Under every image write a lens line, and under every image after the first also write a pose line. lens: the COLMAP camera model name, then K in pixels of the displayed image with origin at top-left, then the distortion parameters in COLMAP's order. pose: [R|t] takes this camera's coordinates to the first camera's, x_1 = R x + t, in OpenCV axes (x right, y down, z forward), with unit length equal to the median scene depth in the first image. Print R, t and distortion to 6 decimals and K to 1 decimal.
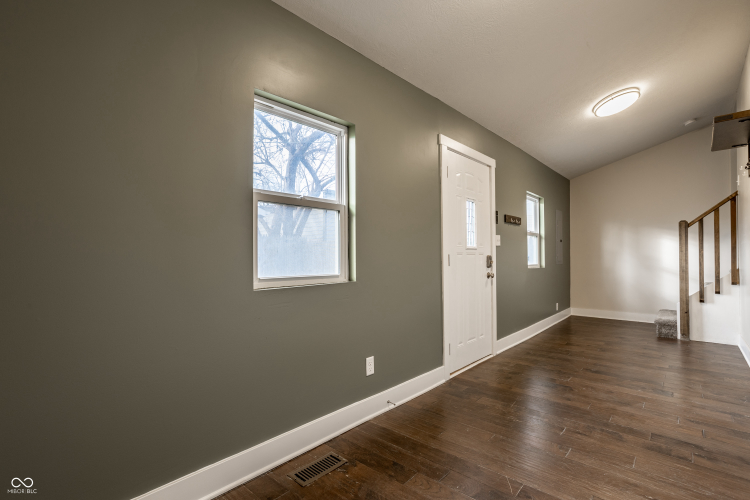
lens RADIAL K [[360.9, 0, 373.4], [0, 360.9, 249.6], [0, 0, 1]] dist [-0.058081, 0.036405]
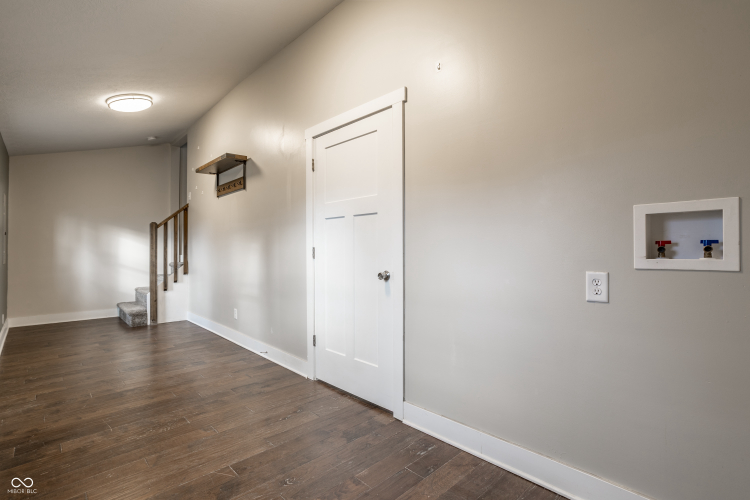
lens RADIAL K [[360.9, 0, 373.4], [0, 360.9, 249.6], [0, 0, 1]] dist [-0.058081, 0.036405]
pose [[0.081270, 0.006573, 0.996670, -0.235192], [-0.017110, 0.999840, -0.005199, 0.001687], [-0.996545, -0.016630, 0.081370, 0.185529]]
